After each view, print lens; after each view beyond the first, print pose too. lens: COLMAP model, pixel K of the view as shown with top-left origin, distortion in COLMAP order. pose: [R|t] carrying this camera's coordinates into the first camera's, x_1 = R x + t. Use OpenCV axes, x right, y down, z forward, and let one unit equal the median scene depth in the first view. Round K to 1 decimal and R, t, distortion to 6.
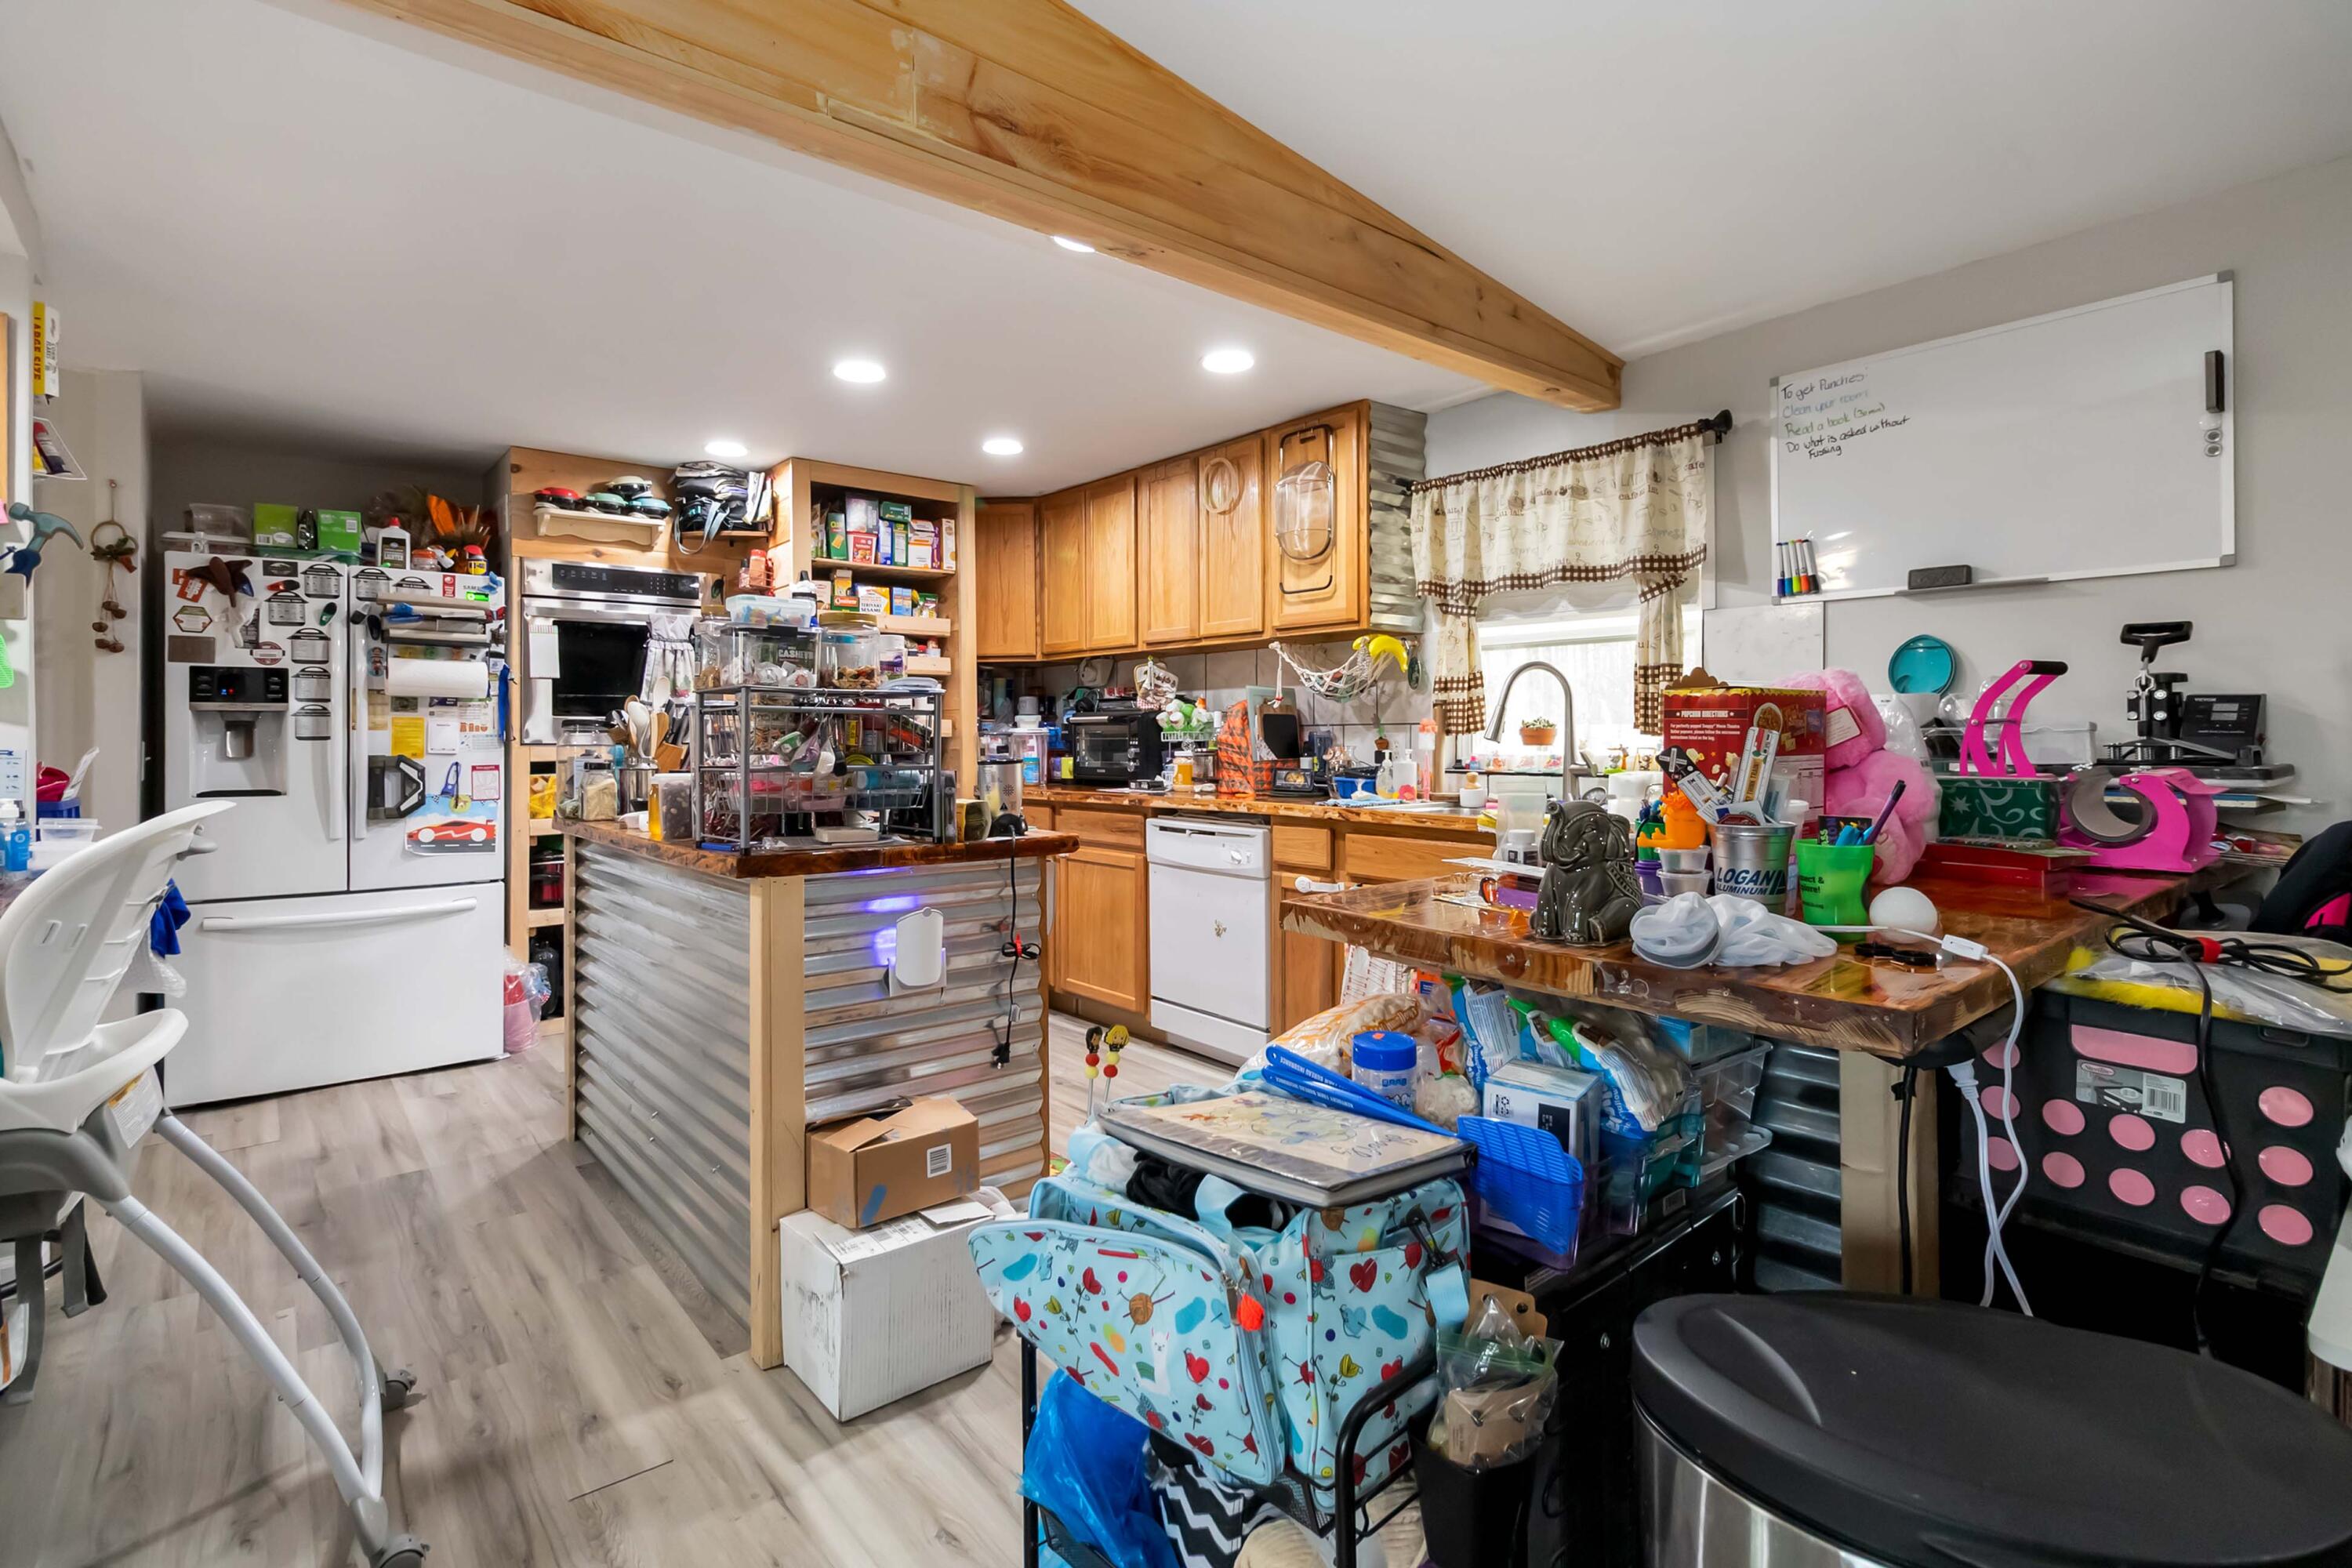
lens RADIAL K [[1126.6, 0, 1193.8], [0, 1126.6, 743.7], [0, 0, 1]] dist [-0.000494, 0.001141]
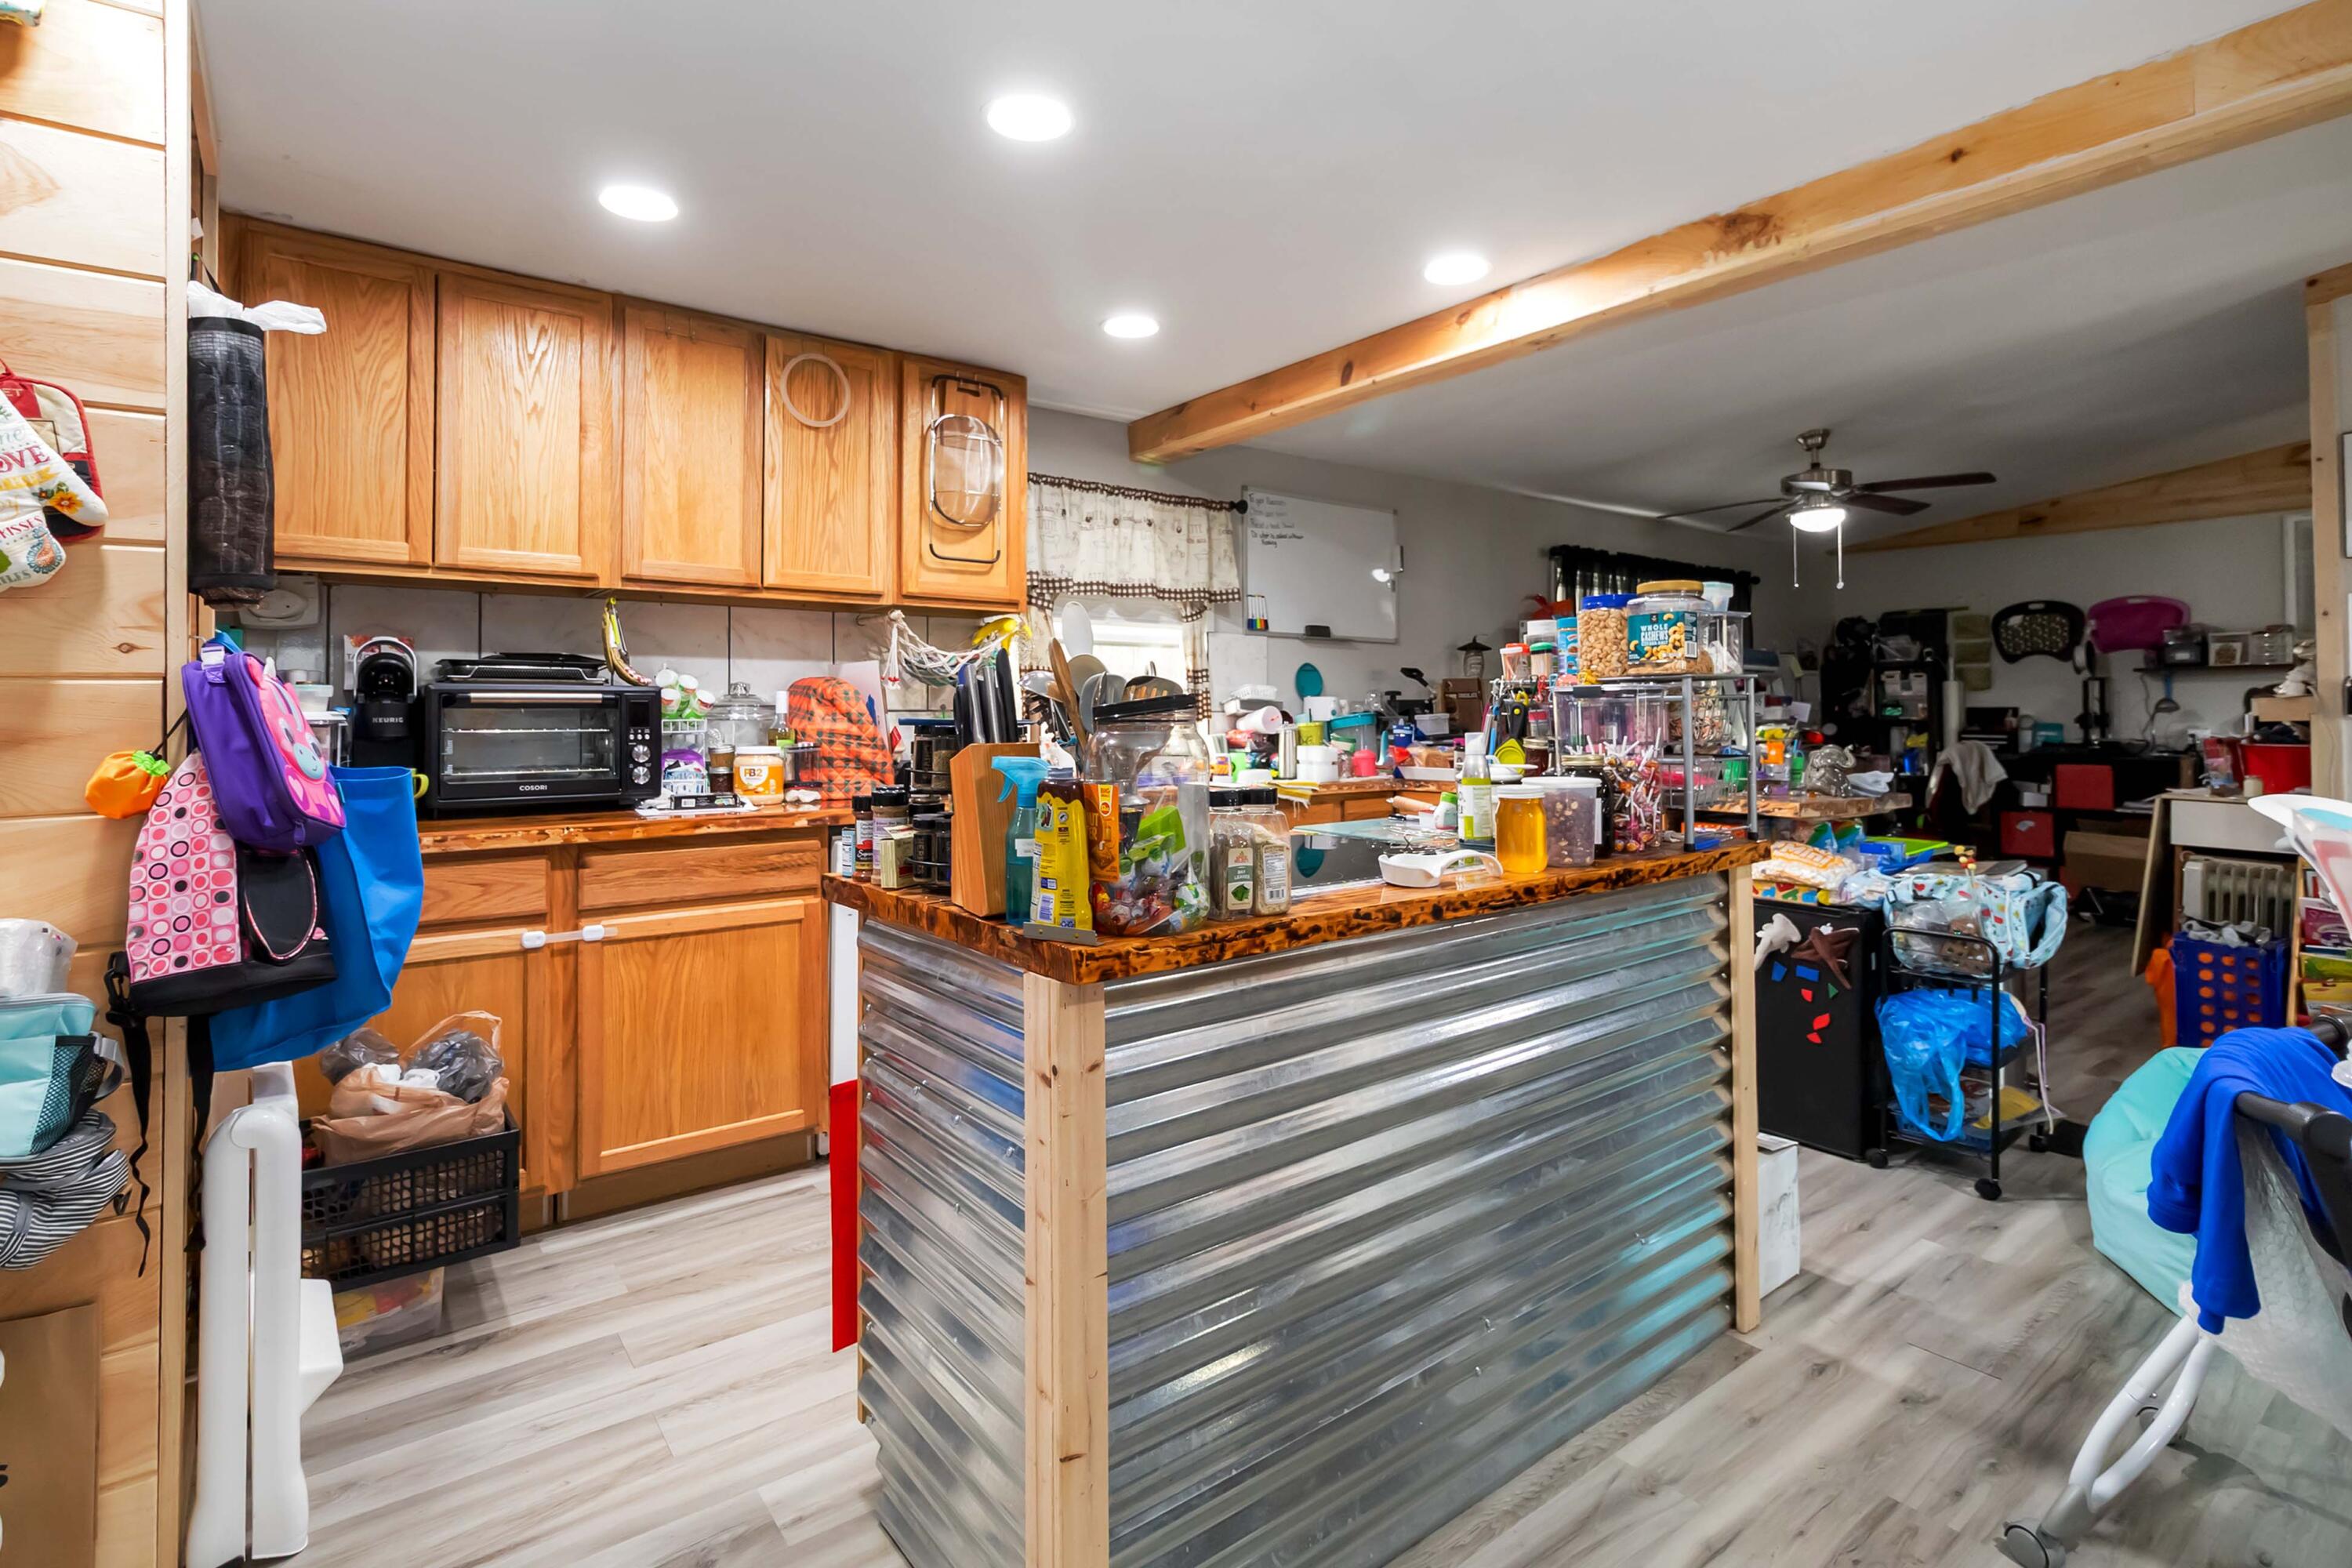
lens RADIAL K [[1126.6, 0, 1203.4], [0, 1126.6, 694.4], [0, 0, 1]] dist [-0.000494, 0.001141]
pose [[0.040514, 0.019440, 0.998990, -0.910465], [0.007847, 0.999774, -0.019774, -0.012922], [-0.999148, 0.008640, 0.040352, 0.910122]]
